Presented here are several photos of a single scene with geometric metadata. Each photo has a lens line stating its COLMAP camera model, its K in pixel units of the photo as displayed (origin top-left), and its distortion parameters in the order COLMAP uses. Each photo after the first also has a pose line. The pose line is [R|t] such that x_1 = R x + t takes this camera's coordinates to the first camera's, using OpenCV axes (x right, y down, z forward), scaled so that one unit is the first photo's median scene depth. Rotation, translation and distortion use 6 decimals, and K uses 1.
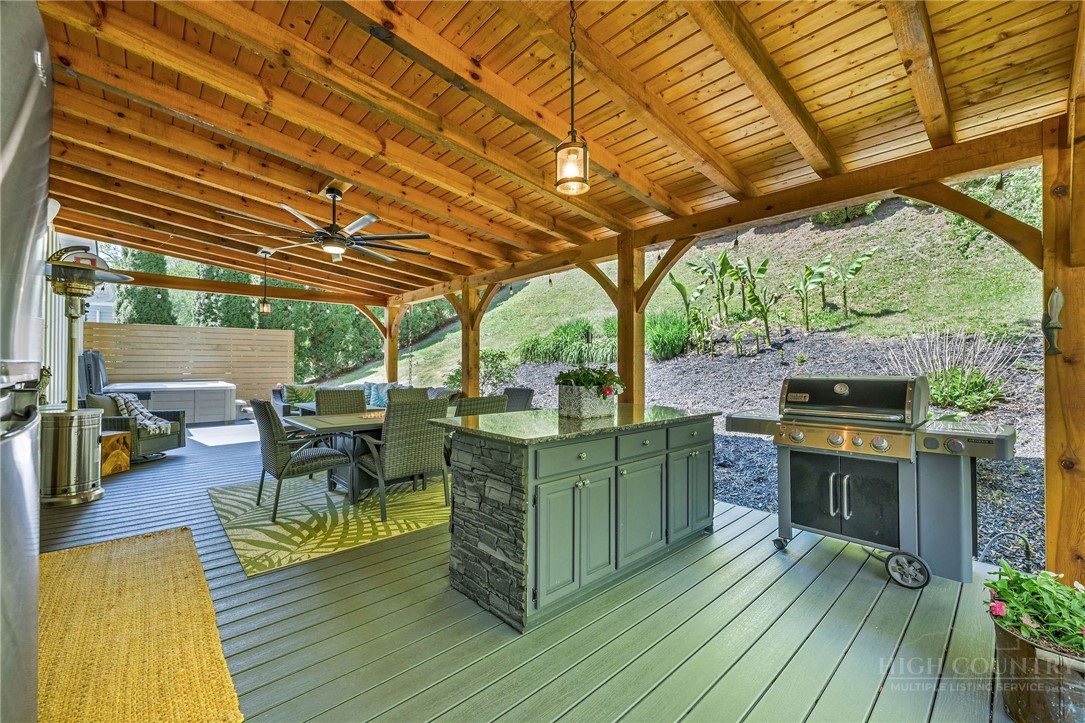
lens RADIAL K [[441.1, 0, 542.5], [0, 441.1, 361.5], [0, 0, 1]] dist [0.001678, -0.000249]
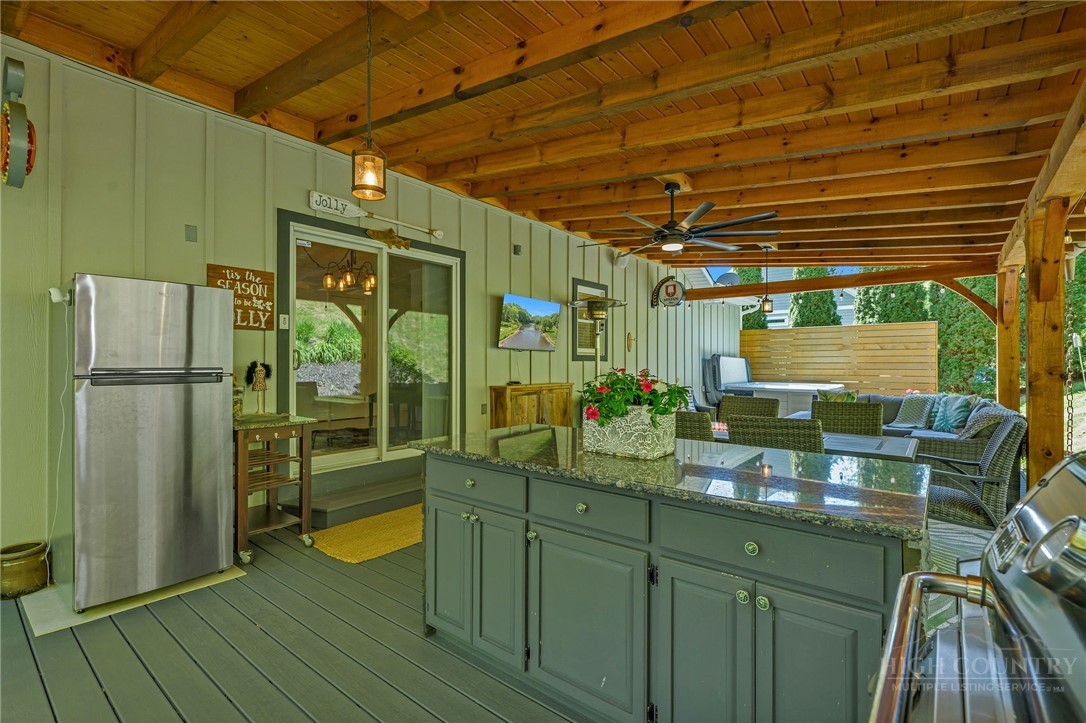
lens RADIAL K [[515.2, 0, 543.0], [0, 515.2, 361.5], [0, 0, 1]] dist [-0.000022, -0.000063]
pose [[0.135593, -0.005237, -0.990751, 0.399606], [0.005862, 0.999973, -0.004483, -0.001475], [0.990747, -0.005200, 0.135620, 0.384348]]
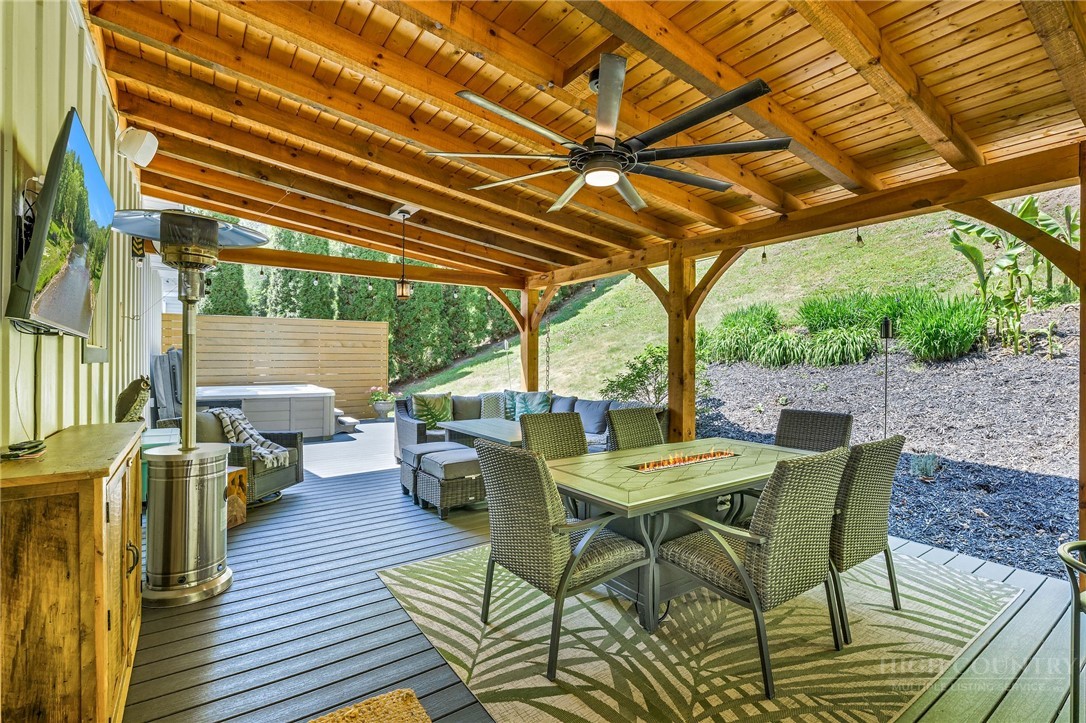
lens RADIAL K [[486.8, 0, 540.6], [0, 486.8, 358.4], [0, 0, 1]] dist [0.001088, 0.000132]
pose [[0.993466, 0.002244, -0.114109, -0.320124], [-0.001533, 0.999979, 0.006317, -0.015710], [0.114121, -0.006101, 0.993448, 0.241459]]
